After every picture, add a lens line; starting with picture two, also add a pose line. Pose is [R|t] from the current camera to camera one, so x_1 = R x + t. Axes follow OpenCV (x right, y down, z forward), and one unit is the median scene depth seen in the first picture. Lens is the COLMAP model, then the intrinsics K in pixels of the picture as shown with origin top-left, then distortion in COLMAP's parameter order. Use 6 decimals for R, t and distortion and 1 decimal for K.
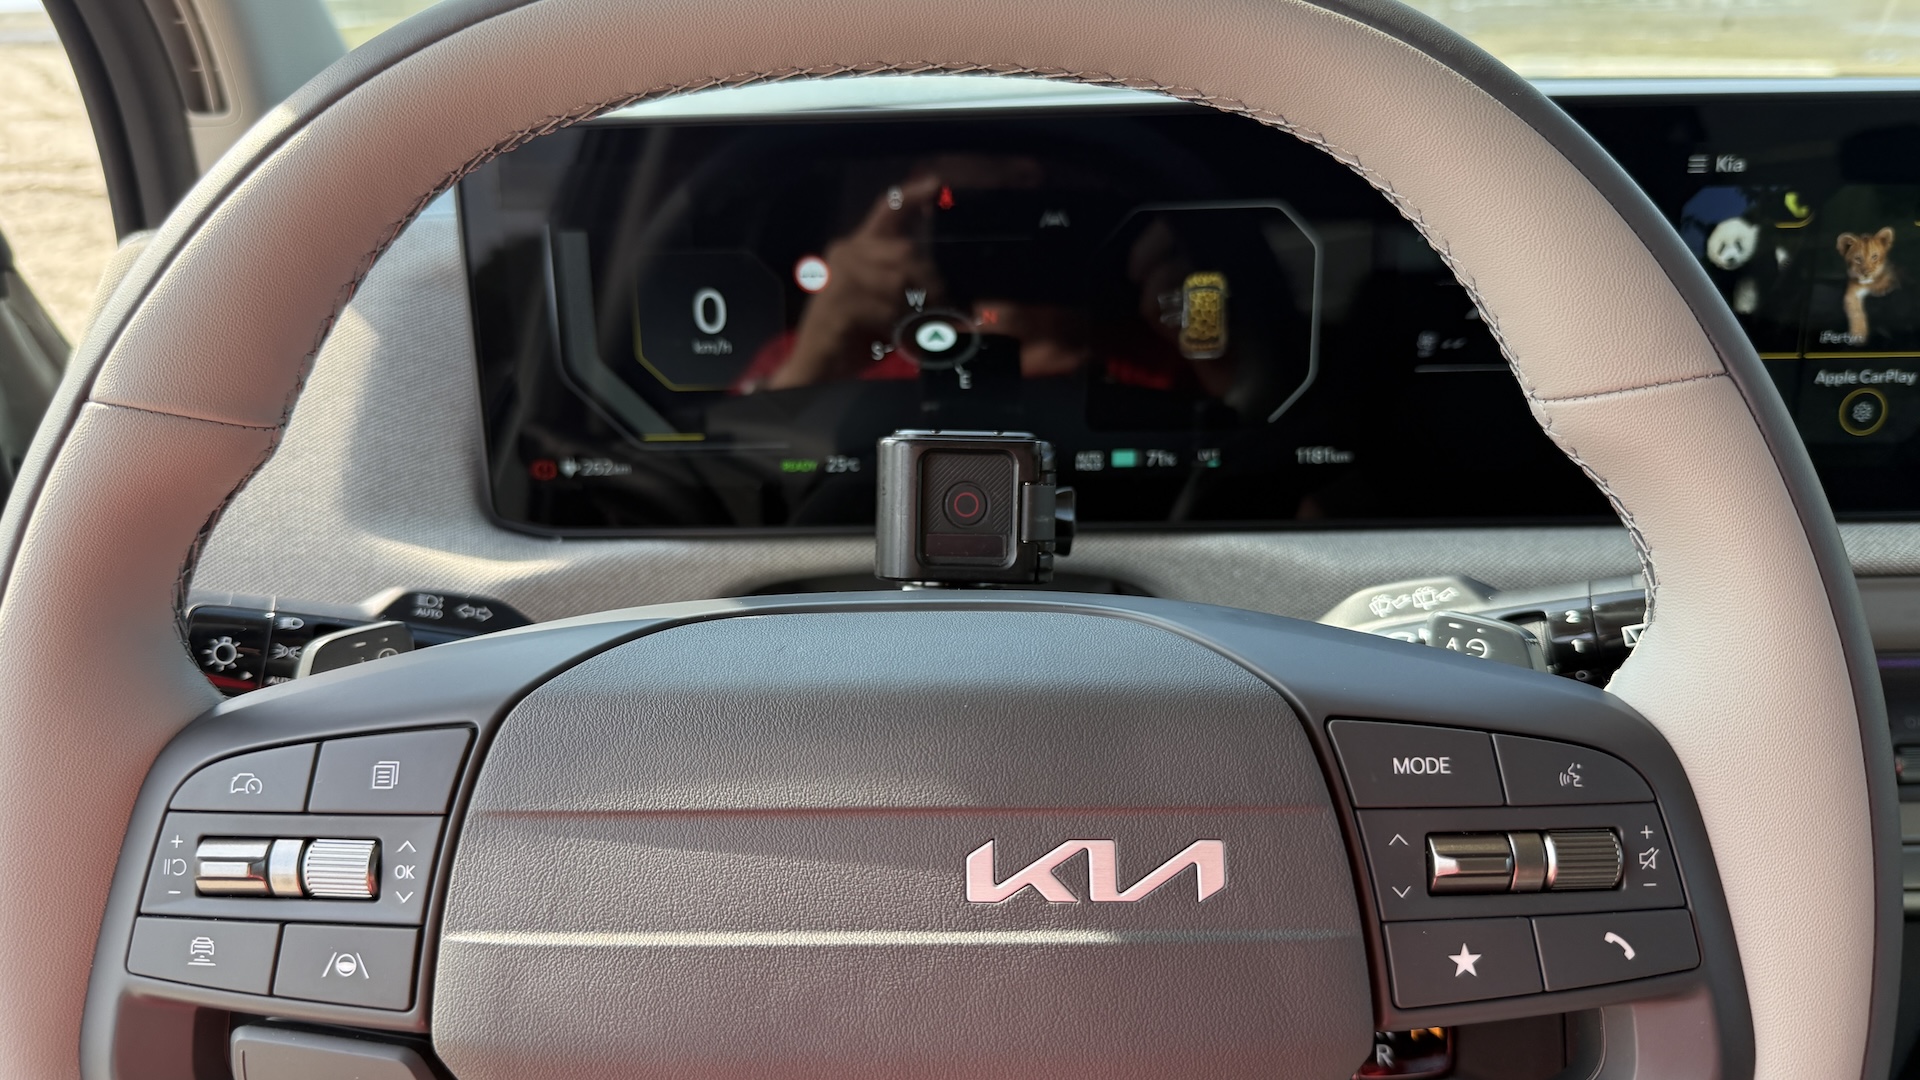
lens RADIAL K [[1355.3, 0, 954.5], [0, 1355.3, 563.4], [0, 0, 1]] dist [0.071364, -0.109500]
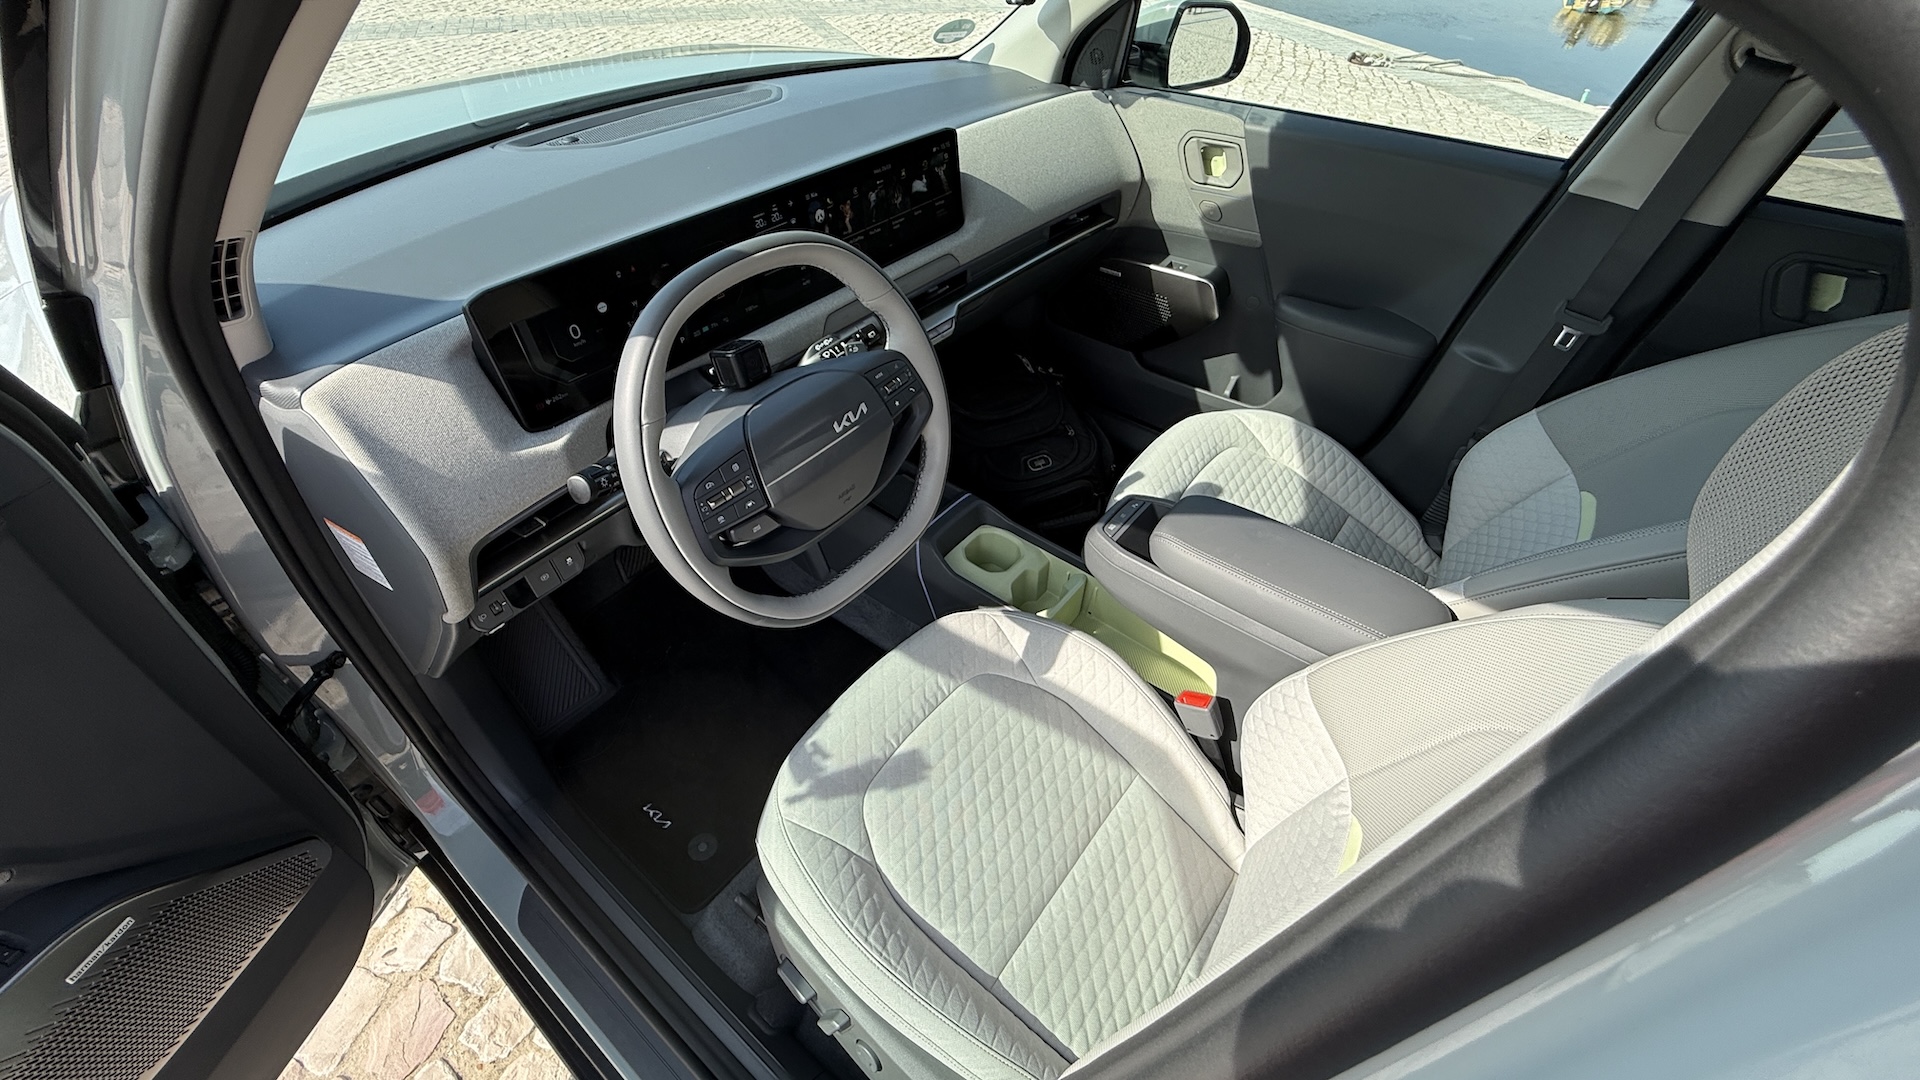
lens RADIAL K [[767.4, 0, 949.8], [0, 767.4, 538.0], [0, 0, 1]] dist [0.001849, -0.000283]
pose [[0.608541, -0.522739, 0.597010, -0.926563], [0.272203, 0.844220, 0.461735, -0.362614], [-0.745374, -0.118477, 0.656034, -0.740651]]
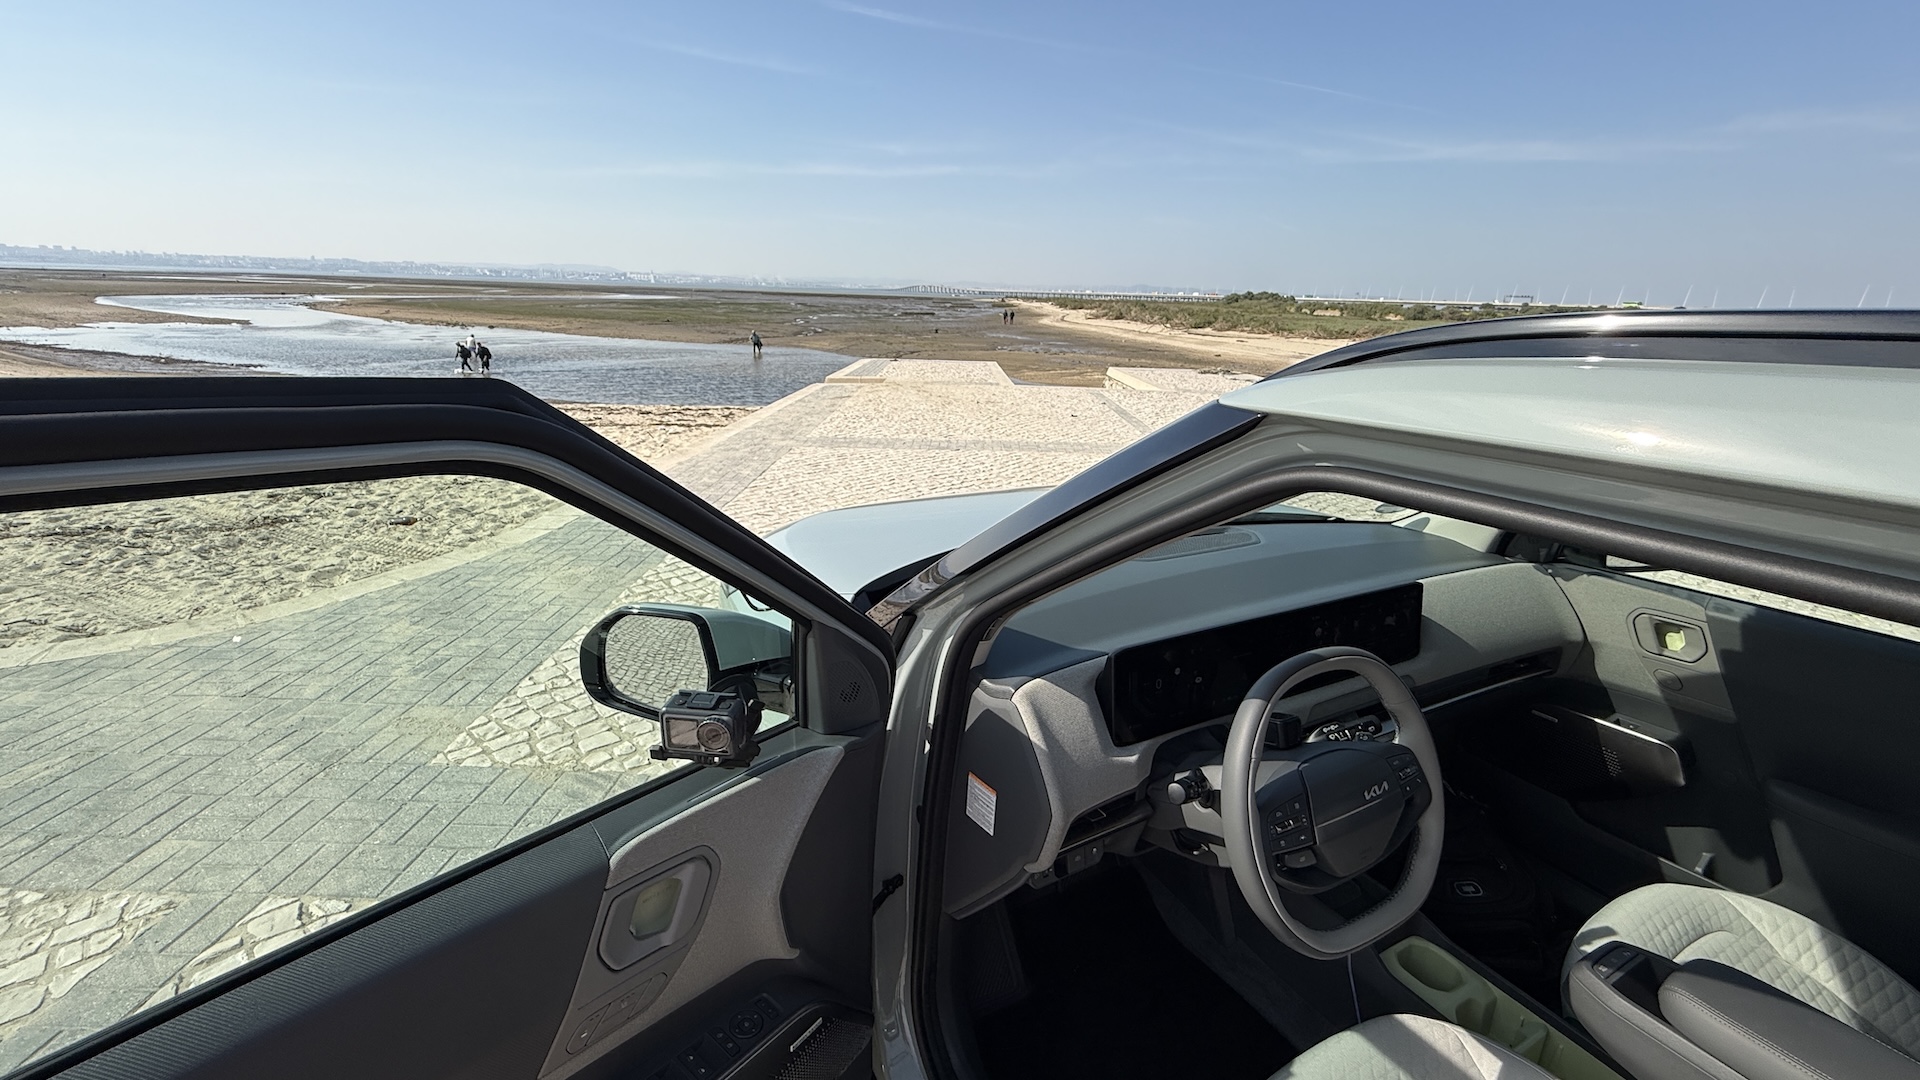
lens RADIAL K [[767.4, 0, 952.1], [0, 767.4, 537.2], [0, 0, 1]] dist [0.001849, -0.000283]
pose [[0.873457, -0.101254, 0.476257, -1.830716], [0.146696, 0.987414, -0.059113, -0.599189], [-0.464277, 0.121497, 0.877317, -0.829955]]
